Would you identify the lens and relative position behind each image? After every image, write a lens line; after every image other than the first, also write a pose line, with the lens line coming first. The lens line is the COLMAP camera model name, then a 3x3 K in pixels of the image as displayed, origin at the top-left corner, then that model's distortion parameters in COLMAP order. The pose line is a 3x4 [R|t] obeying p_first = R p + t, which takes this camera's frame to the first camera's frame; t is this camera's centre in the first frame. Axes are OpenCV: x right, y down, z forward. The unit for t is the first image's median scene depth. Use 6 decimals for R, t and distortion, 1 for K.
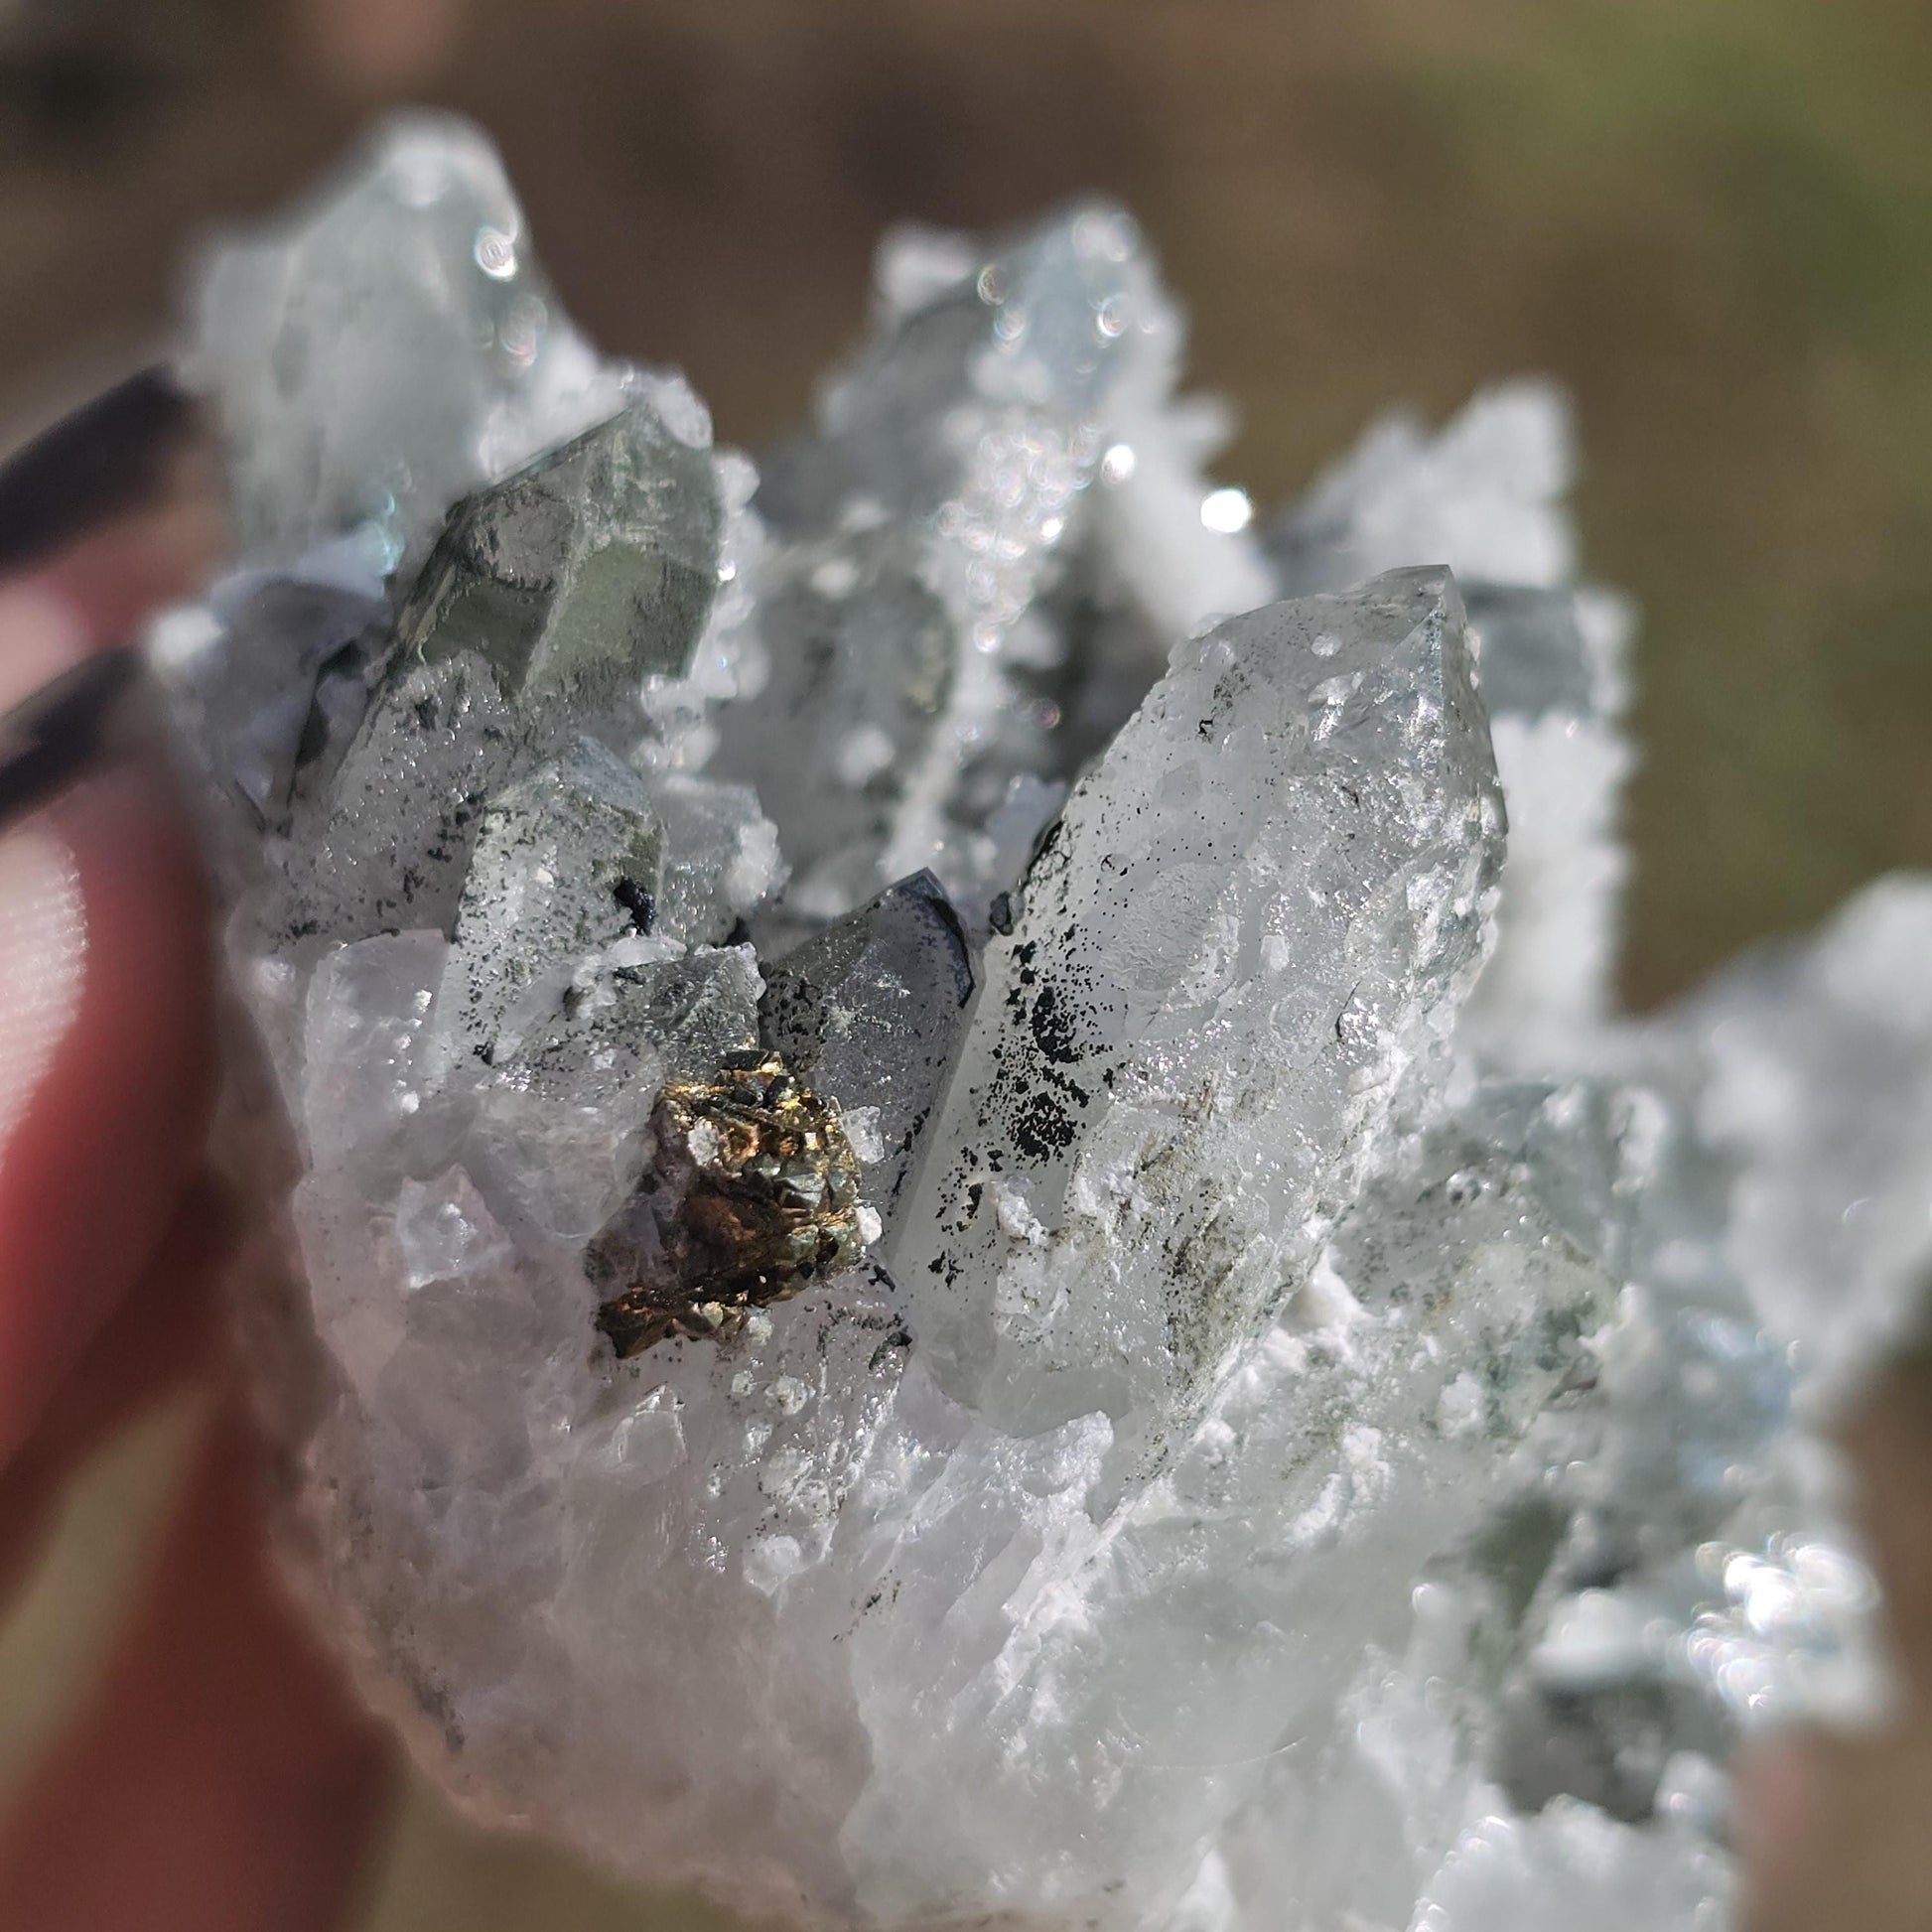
lens RADIAL K [[3608.6, 0, 966.0], [0, 3608.6, 966.0], [0, 0, 1]] dist [0.243539, -0.289016]
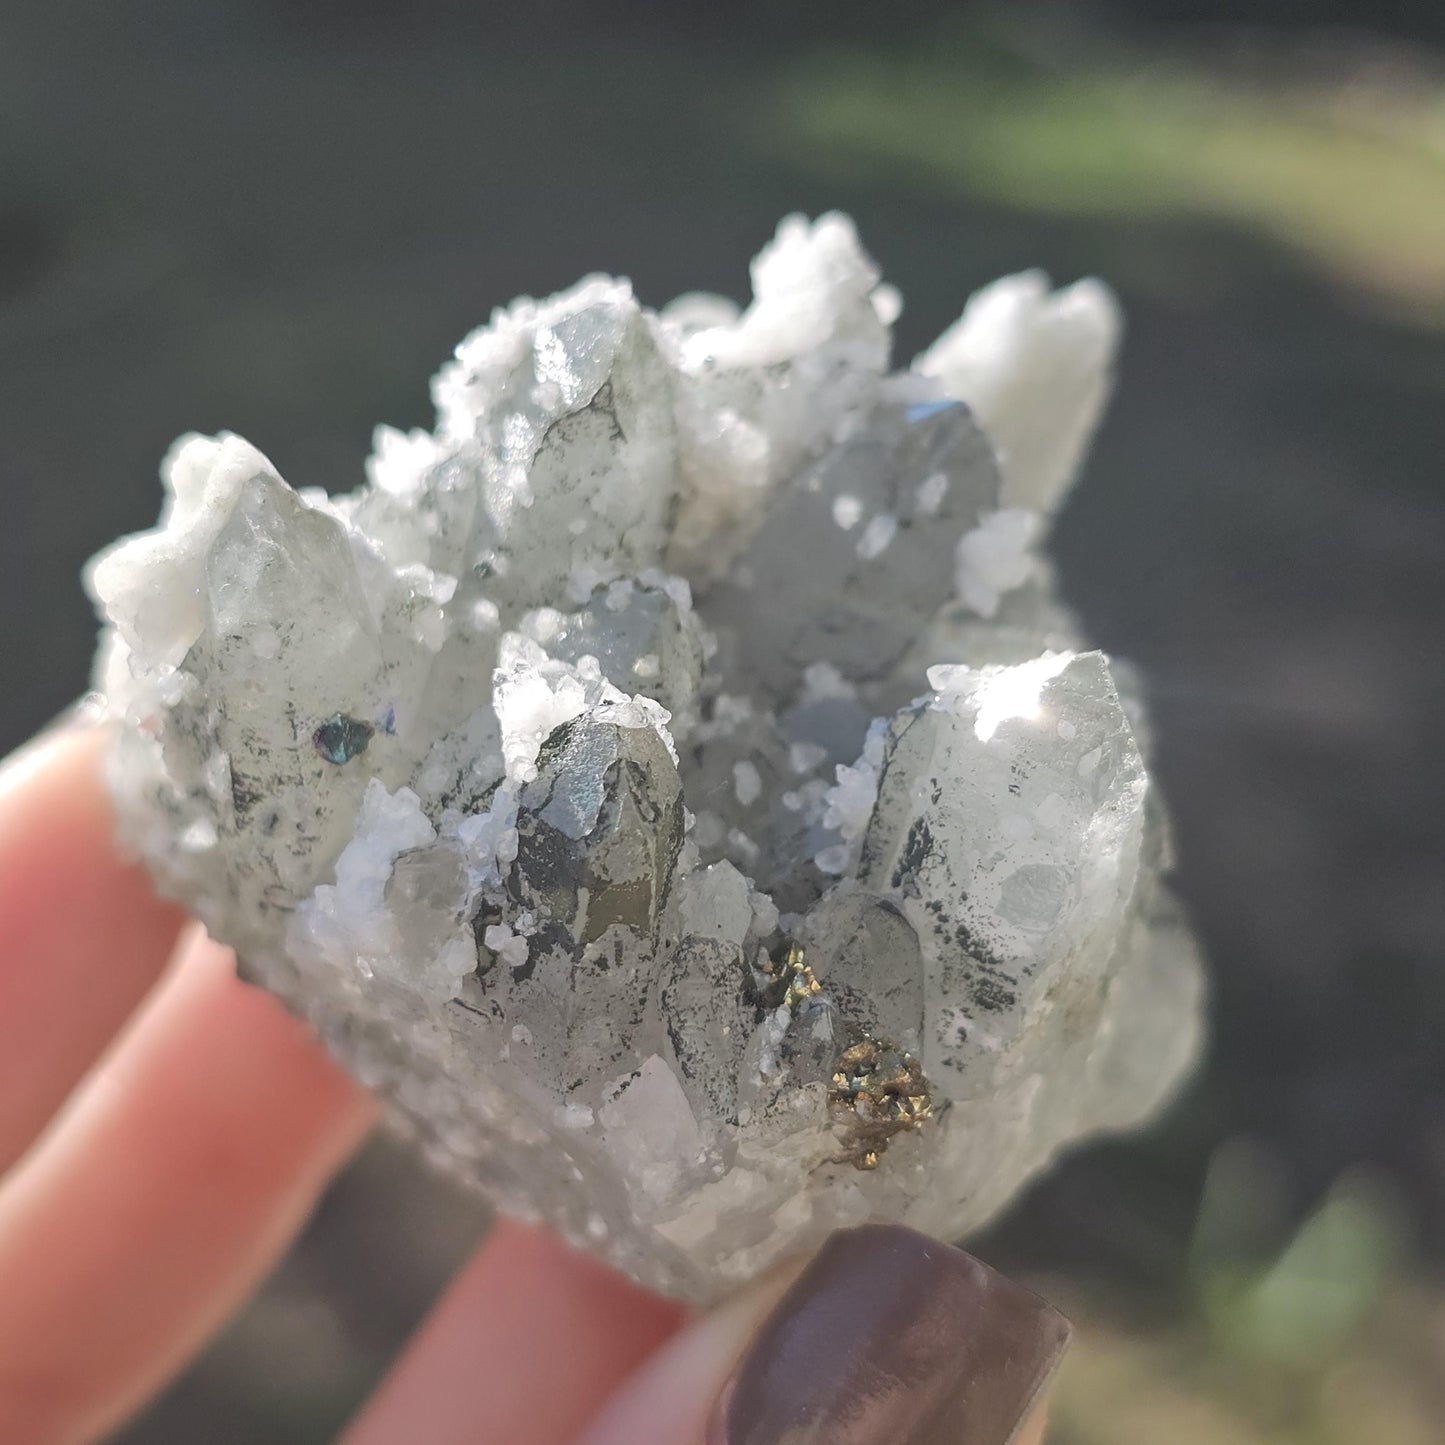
lens RADIAL K [[2578.0, 0, 722.5], [0, 2578.0, 722.5], [0, 0, 1]] dist [0.432783, -0.056240]
pose [[0.834855, -0.485490, 0.259454, -0.377556], [0.248870, 0.753299, 0.608773, -0.920619], [-0.491000, -0.443667, 0.749719, 0.109391]]
